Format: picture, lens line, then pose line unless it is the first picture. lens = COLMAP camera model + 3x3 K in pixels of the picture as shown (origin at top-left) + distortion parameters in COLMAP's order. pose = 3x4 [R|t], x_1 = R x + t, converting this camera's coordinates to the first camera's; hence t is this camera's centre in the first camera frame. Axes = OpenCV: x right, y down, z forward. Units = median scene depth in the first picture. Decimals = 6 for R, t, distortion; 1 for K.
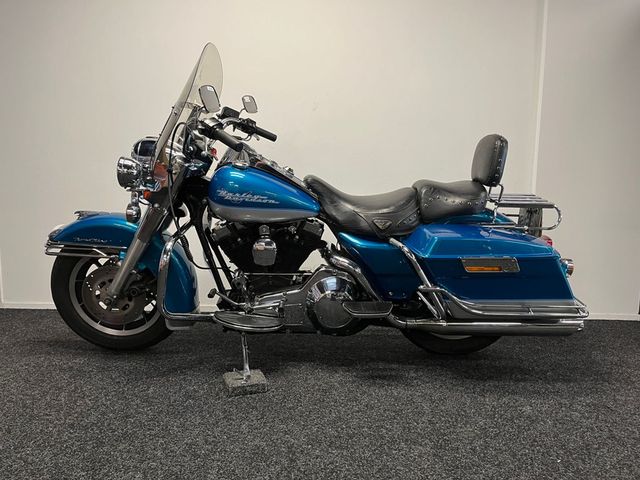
lens RADIAL K [[492.9, 0, 320.0], [0, 492.9, 240.0], [0, 0, 1]] dist [0.033903, 0.001024]
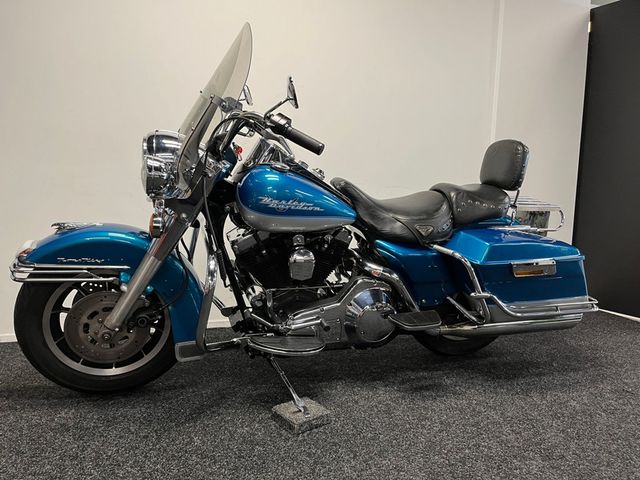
lens RADIAL K [[492.9, 0, 320.0], [0, 492.9, 240.0], [0, 0, 1]] dist [0.033903, 0.001024]
pose [[0.950800, -0.033358, 0.308003, -0.349968], [0.027295, 0.999340, 0.023972, -0.040635], [-0.308599, -0.014386, 0.951083, 0.140696]]
